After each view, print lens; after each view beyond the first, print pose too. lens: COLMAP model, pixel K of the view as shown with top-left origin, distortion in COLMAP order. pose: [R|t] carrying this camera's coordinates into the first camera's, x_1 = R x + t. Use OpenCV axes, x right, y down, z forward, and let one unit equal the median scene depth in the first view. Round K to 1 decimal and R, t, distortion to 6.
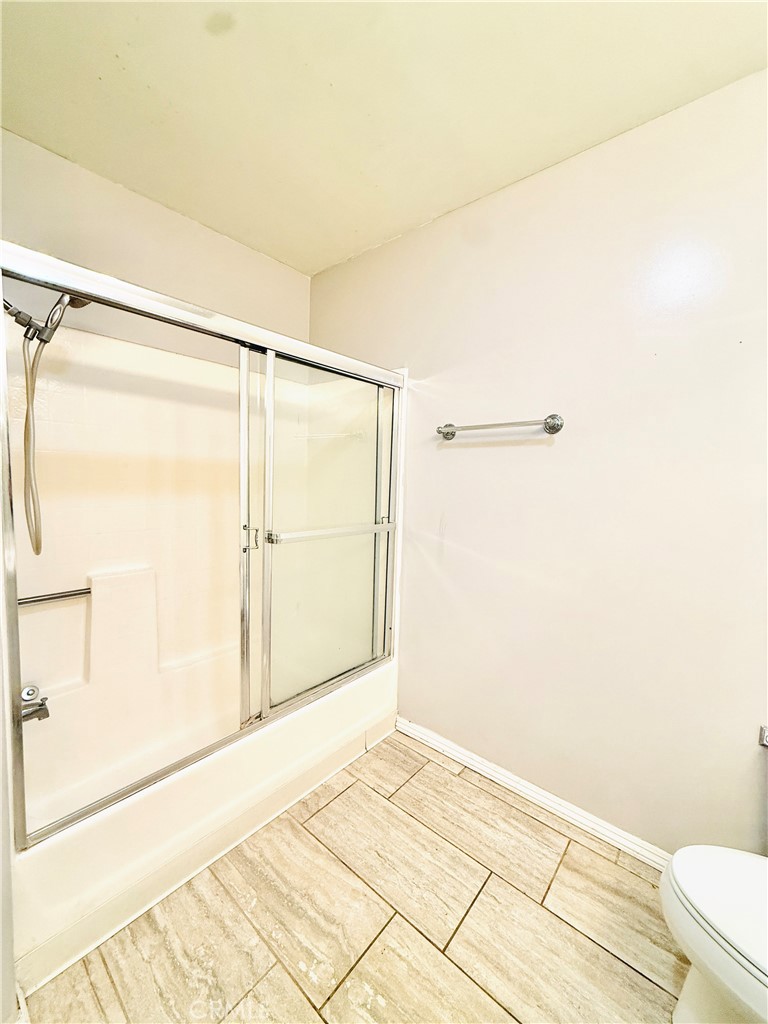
lens RADIAL K [[408.7, 0, 383.6], [0, 408.7, 510.3], [0, 0, 1]] dist [-0.000860, 0.000416]
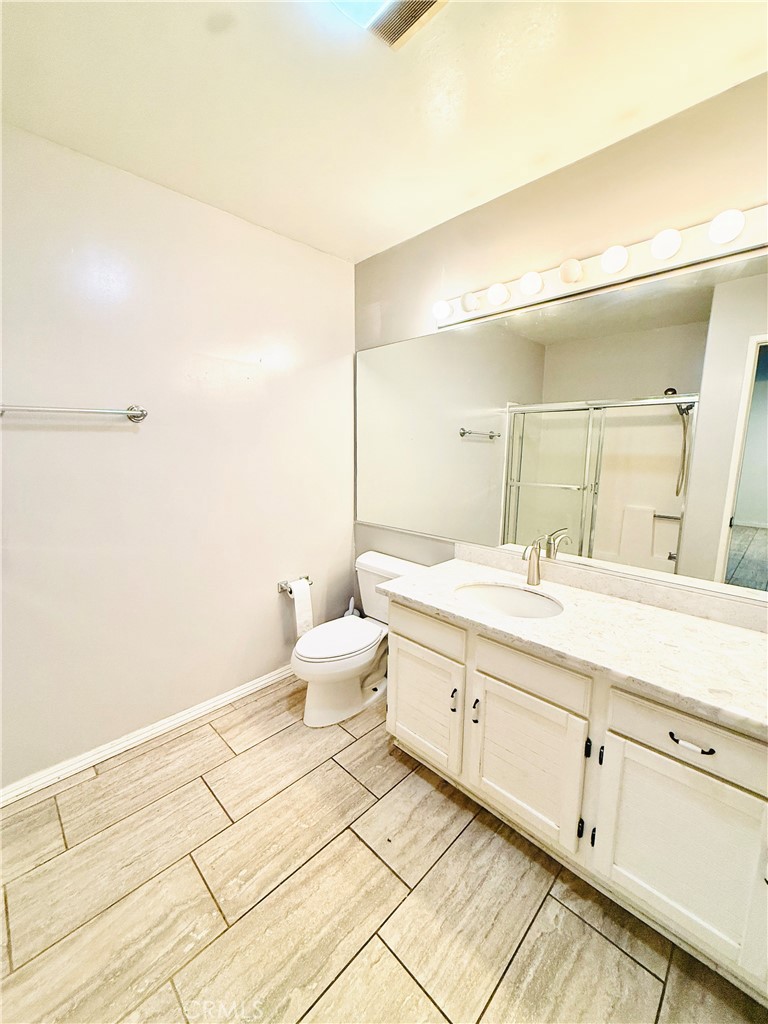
lens RADIAL K [[408.7, 0, 382.3], [0, 408.7, 510.7], [0, 0, 1]] dist [-0.000860, 0.000416]
pose [[0.078448, -0.188981, 0.978842, -0.795616], [0.080702, 0.979849, 0.182708, -0.114802], [-0.993646, 0.064662, 0.092118, 0.271222]]
